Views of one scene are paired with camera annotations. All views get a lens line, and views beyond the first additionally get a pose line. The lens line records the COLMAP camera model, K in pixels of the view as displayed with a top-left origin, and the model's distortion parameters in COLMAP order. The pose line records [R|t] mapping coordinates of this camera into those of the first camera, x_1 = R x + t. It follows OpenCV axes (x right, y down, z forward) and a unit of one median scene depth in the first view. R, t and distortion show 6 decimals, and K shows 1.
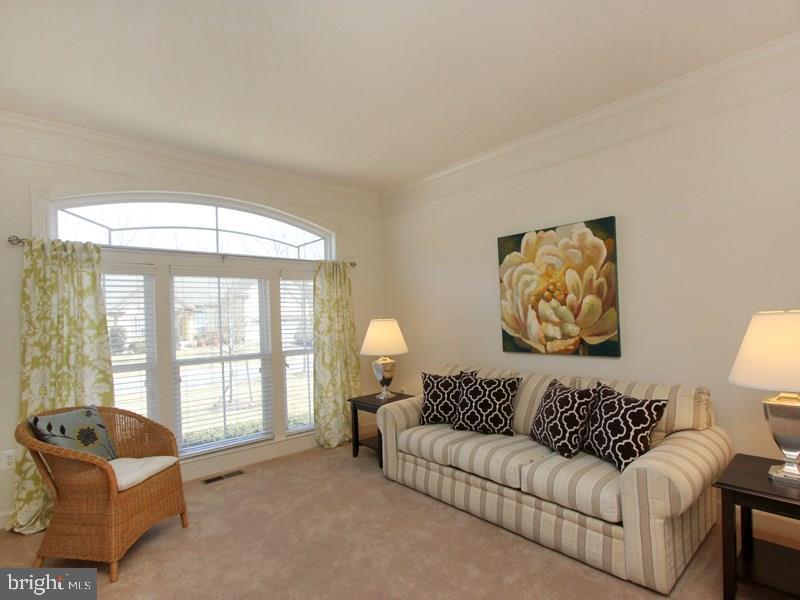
lens RADIAL K [[437.7, 0, 419.7], [0, 437.7, 316.0], [0, 0, 1]] dist [-0.004585, 0.000431]
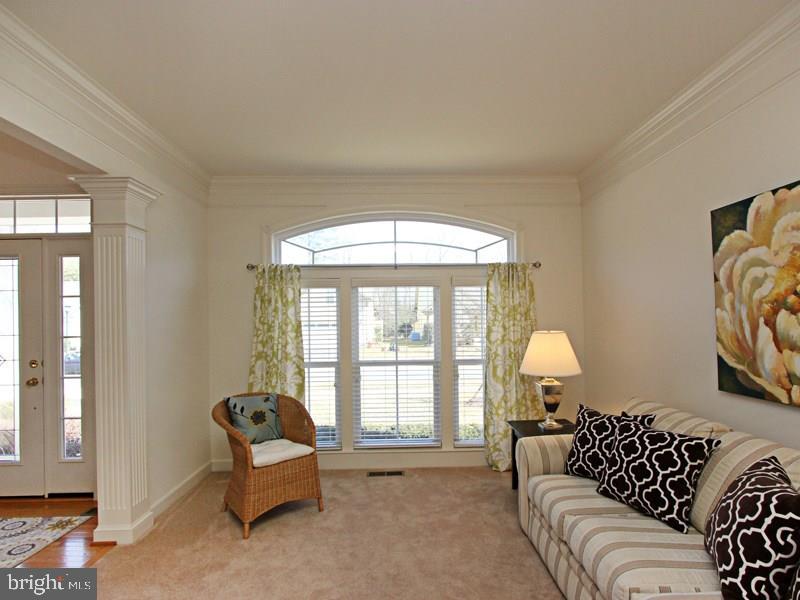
lens RADIAL K [[425.1, 0, 399.8], [0, 425.1, 317.9], [0, 0, 1]] dist [-0.015313, 0.002404]
pose [[0.742520, 0.017170, -0.669604, 0.276073], [-0.012393, 0.999852, 0.011895, -0.027065], [0.669709, -0.000534, 0.742623, 0.260561]]
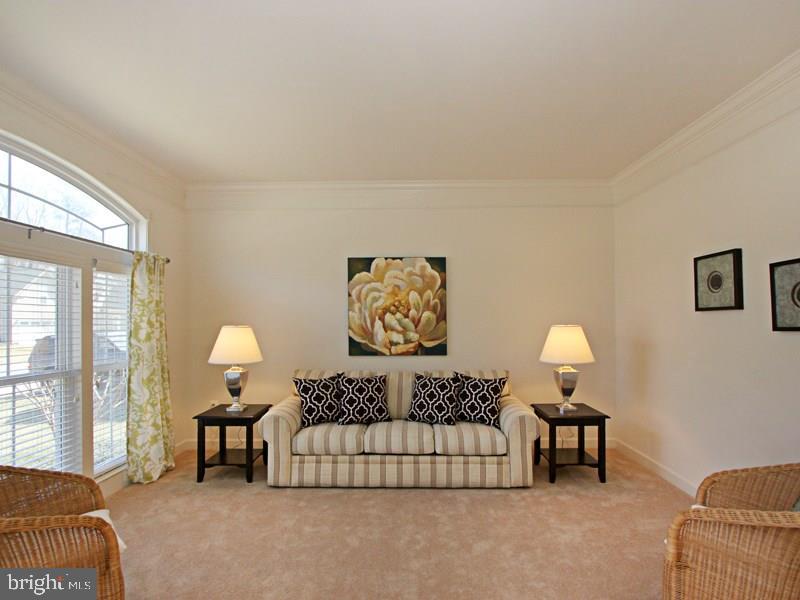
lens RADIAL K [[437.7, 0, 419.7], [0, 437.7, 316.0], [0, 0, 1]] dist [-0.004585, 0.000431]
pose [[0.663024, 0.036888, 0.747689, -0.603143], [-0.015530, 0.999248, -0.035528, 0.015417], [-0.748437, 0.011945, 0.663098, 0.097207]]
